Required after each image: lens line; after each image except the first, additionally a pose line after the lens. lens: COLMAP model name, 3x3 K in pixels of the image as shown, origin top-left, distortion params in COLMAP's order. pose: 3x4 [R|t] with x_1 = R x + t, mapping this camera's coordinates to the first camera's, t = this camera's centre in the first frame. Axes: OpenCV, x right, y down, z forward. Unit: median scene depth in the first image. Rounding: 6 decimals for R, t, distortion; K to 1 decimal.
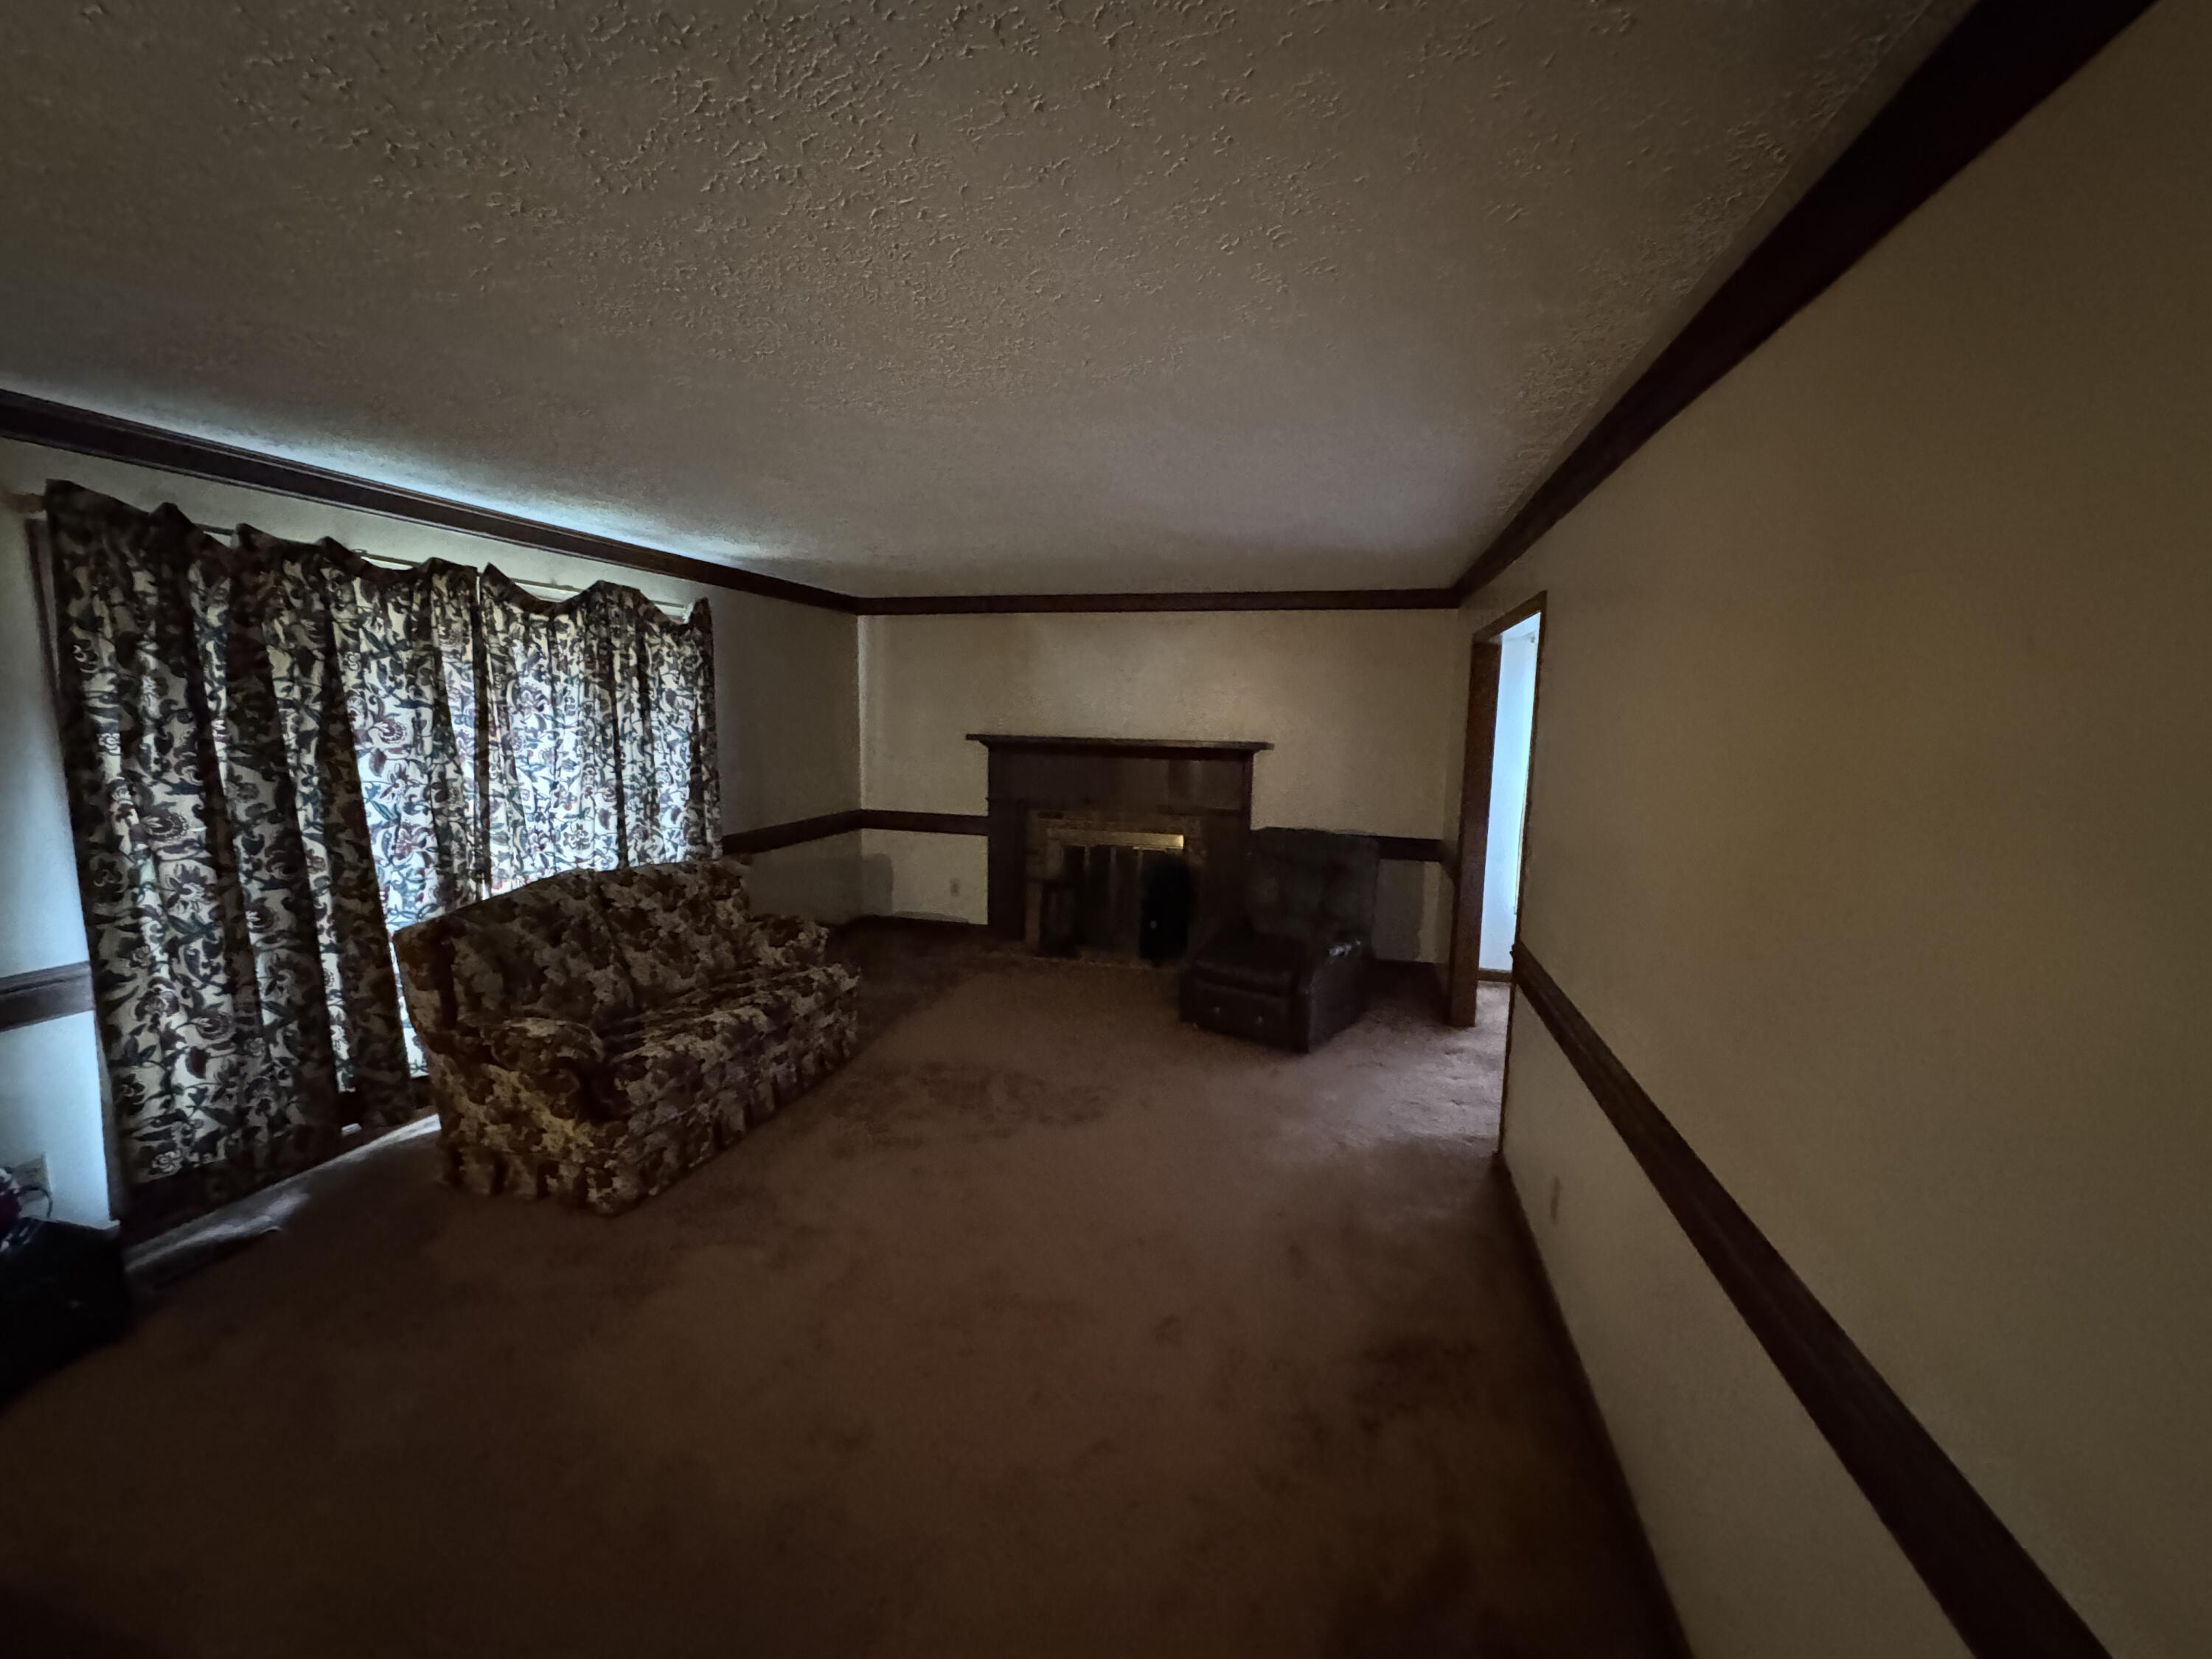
lens RADIAL K [[882.1, 0, 1102.0], [0, 882.1, 826.5], [0, 0, 1]] dist [-0.002015, 0.000585]
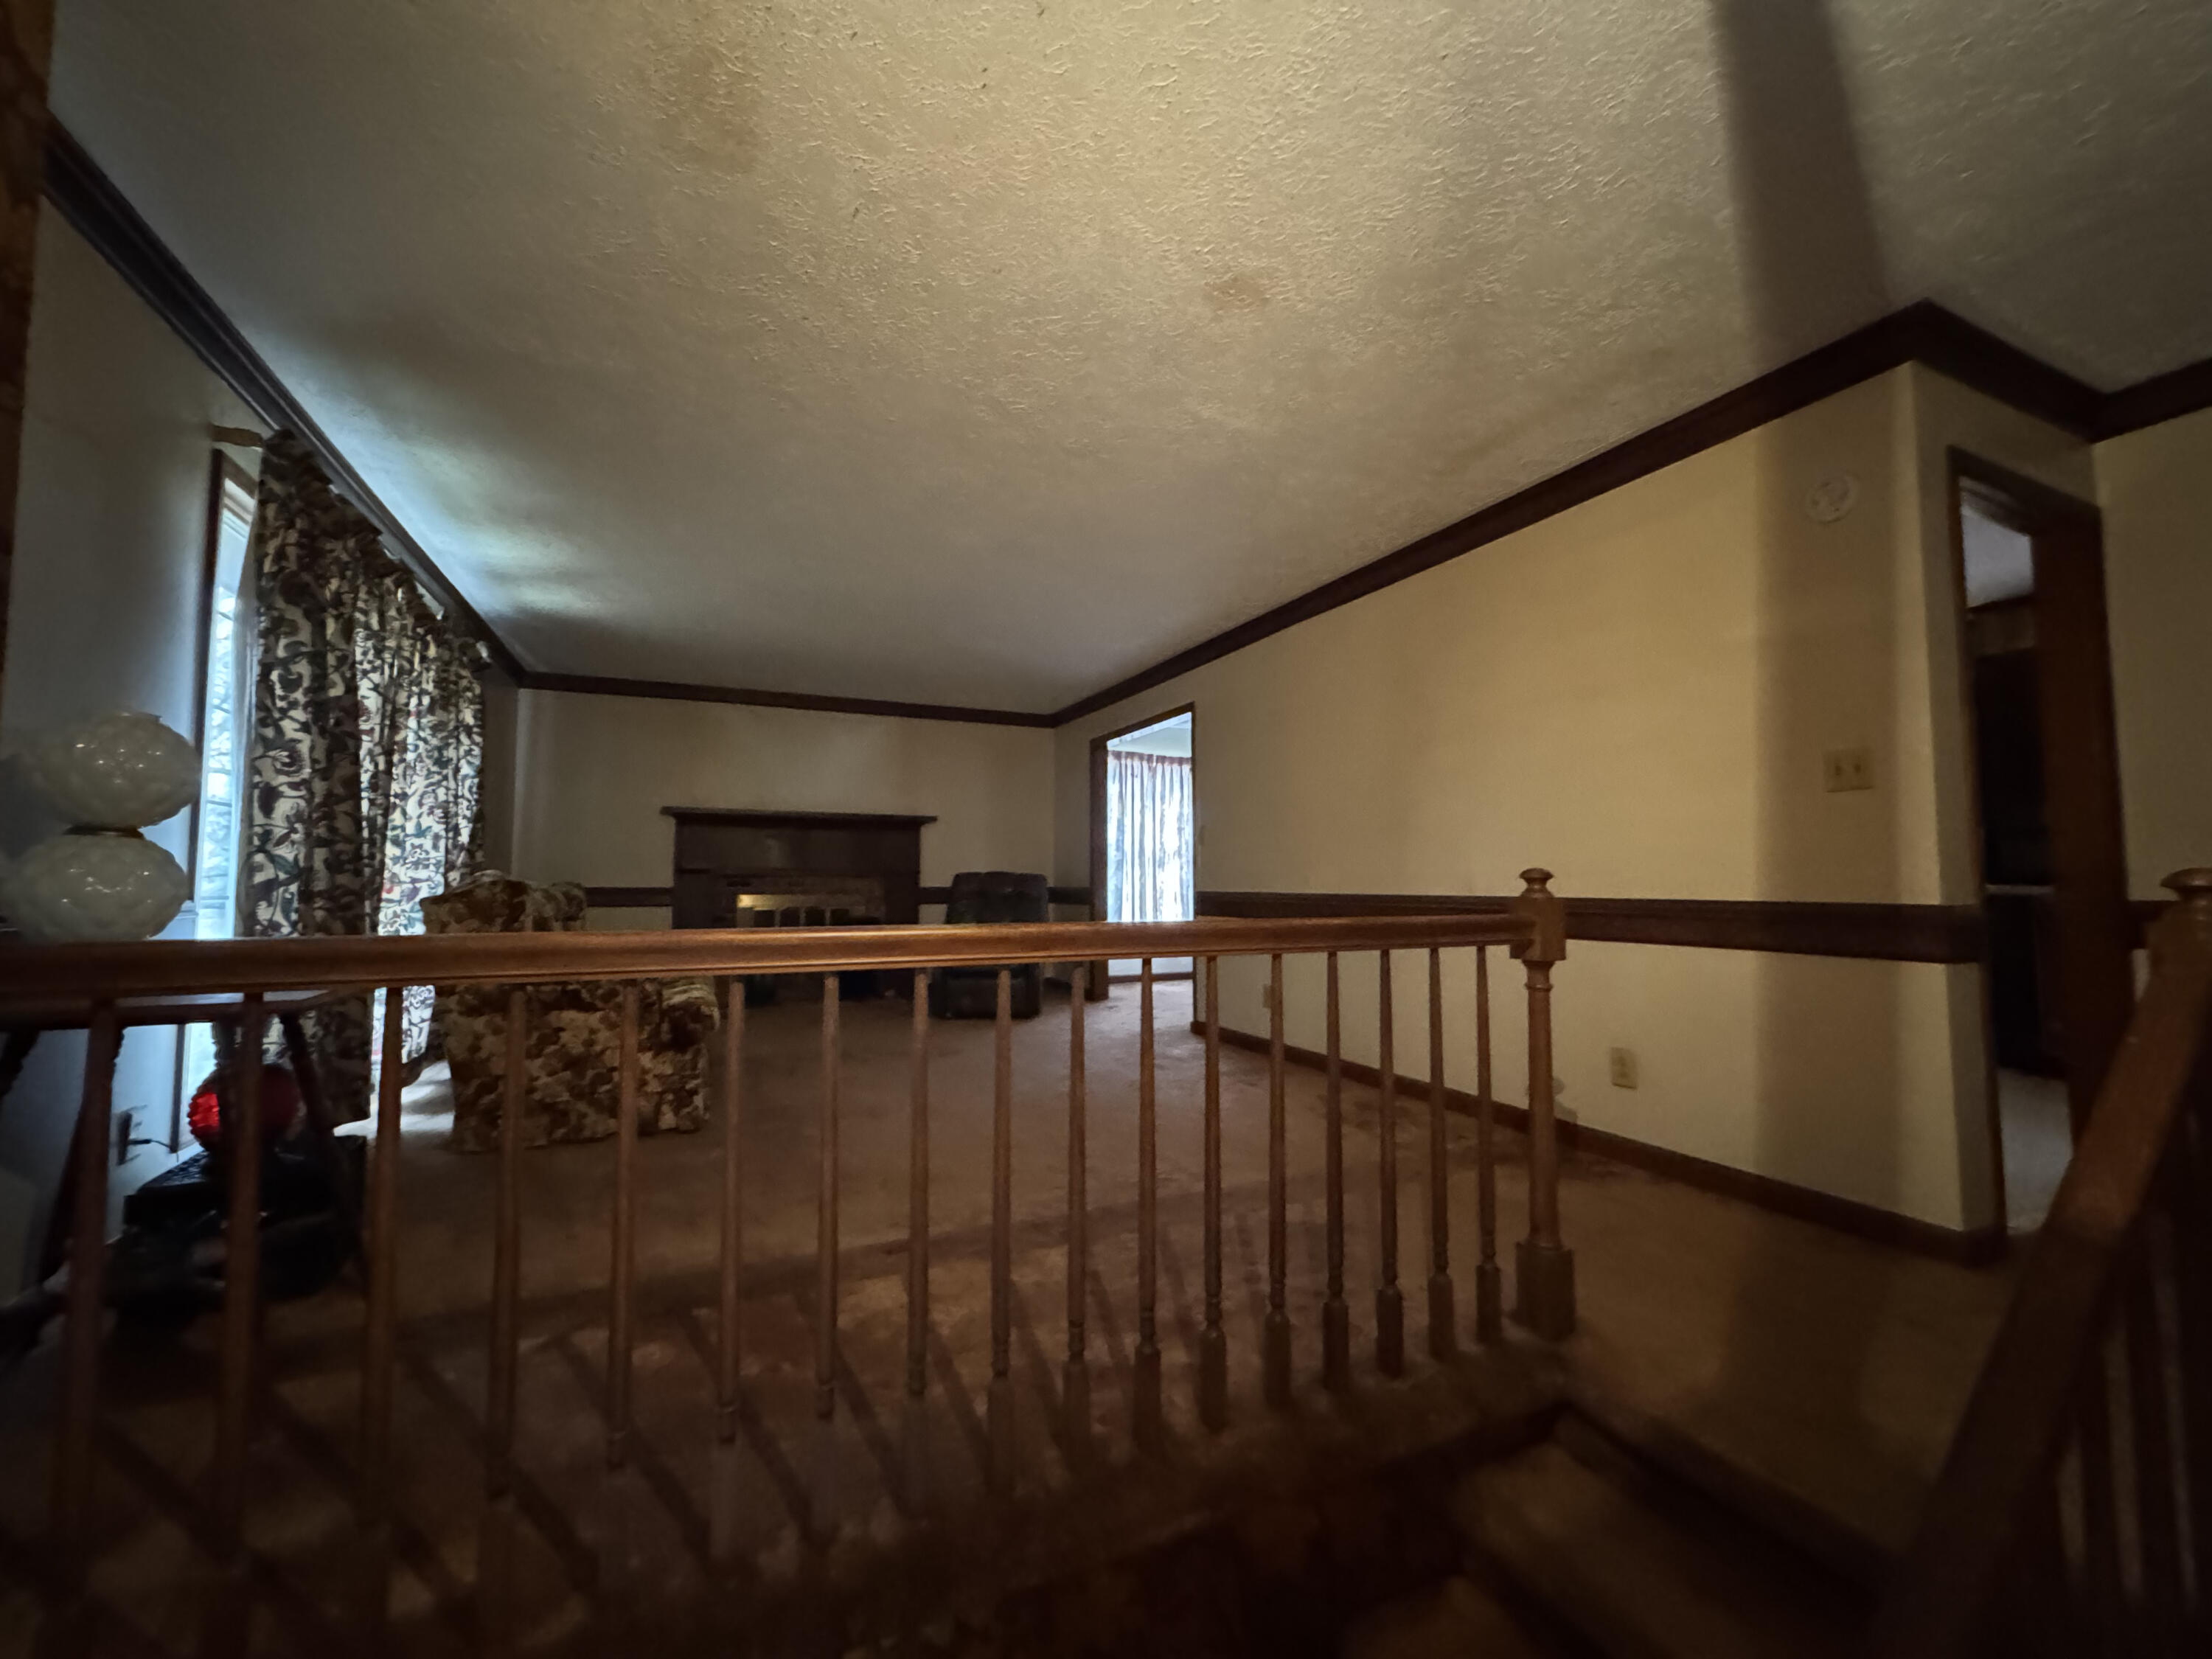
lens RADIAL K [[882.1, 0, 1102.0], [0, 882.1, 826.5], [0, 0, 1]] dist [-0.002015, 0.000585]
pose [[0.775781, 0.020204, 0.630679, -0.825287], [0.097233, 0.983722, -0.151118, 0.260930], [-0.623466, 0.178557, 0.761188, -0.260443]]
